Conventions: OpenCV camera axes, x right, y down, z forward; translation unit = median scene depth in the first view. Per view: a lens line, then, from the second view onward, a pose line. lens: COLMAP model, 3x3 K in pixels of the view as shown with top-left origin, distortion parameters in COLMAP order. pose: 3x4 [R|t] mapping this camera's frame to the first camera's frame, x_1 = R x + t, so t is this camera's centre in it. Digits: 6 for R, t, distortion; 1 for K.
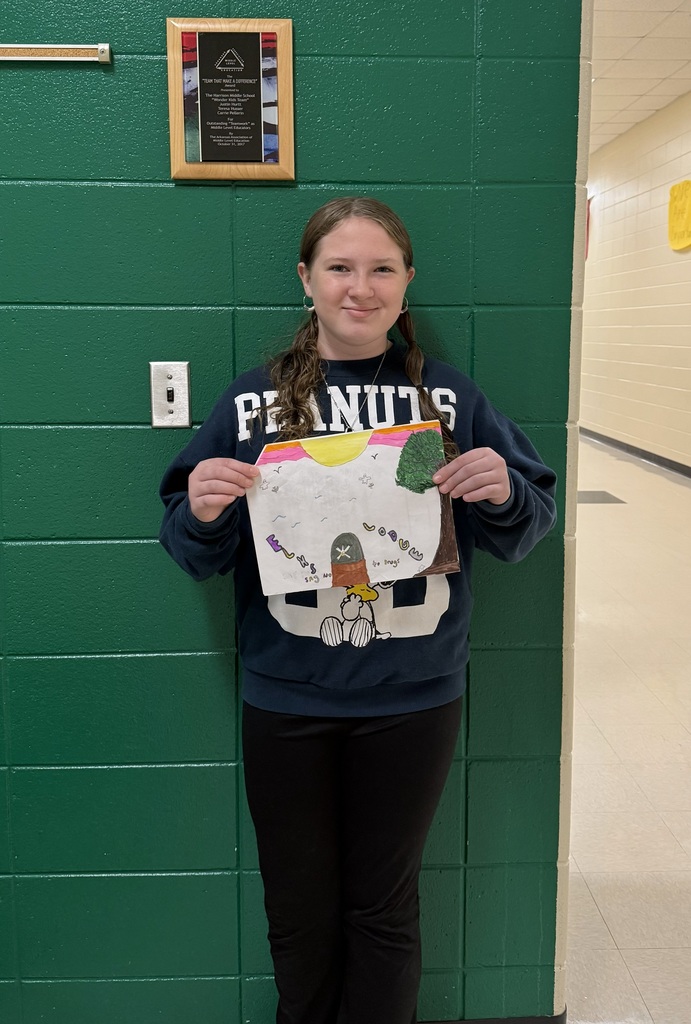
lens RADIAL K [[1071.3, 0, 348.3], [0, 1071.3, 512.3], [0, 0, 1]] dist [0.004528, 0.000000]
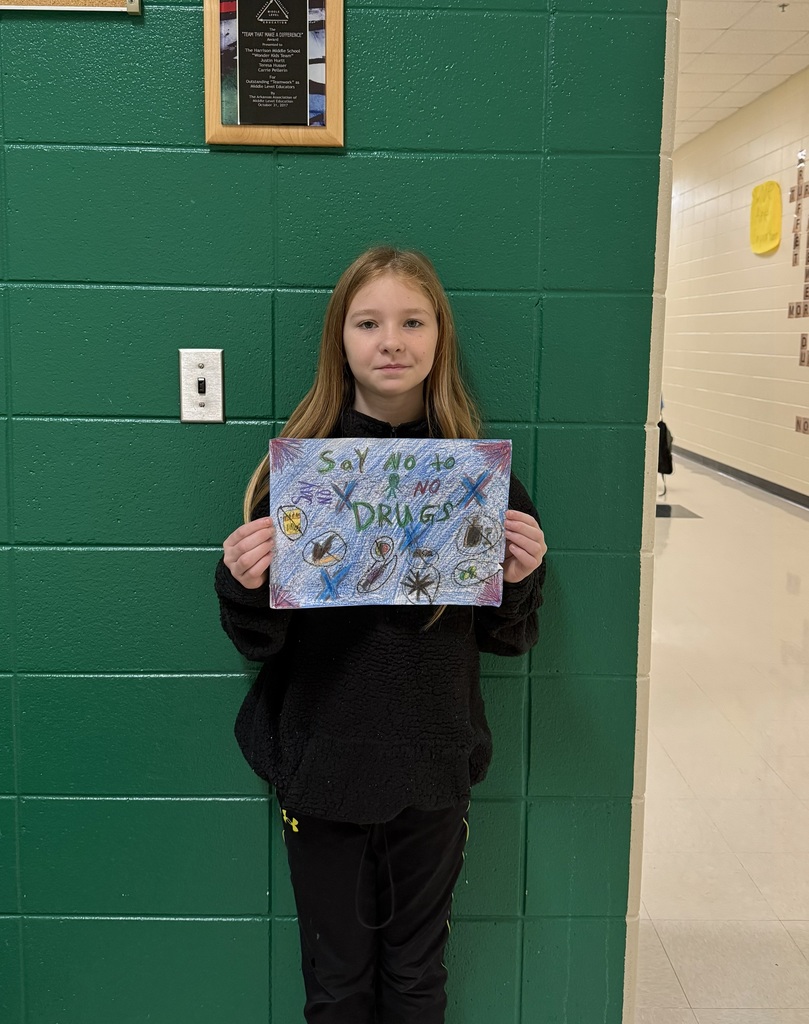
lens RADIAL K [[1041.0, 0, 400.8], [0, 1041.0, 510.5], [0, 0, 1]] dist [-0.005695, 0.000000]
pose [[0.999644, 0.017961, -0.019723, 0.018975], [-0.018212, 0.999754, -0.012636, 0.002450], [0.019491, 0.012991, 0.999726, 0.132681]]
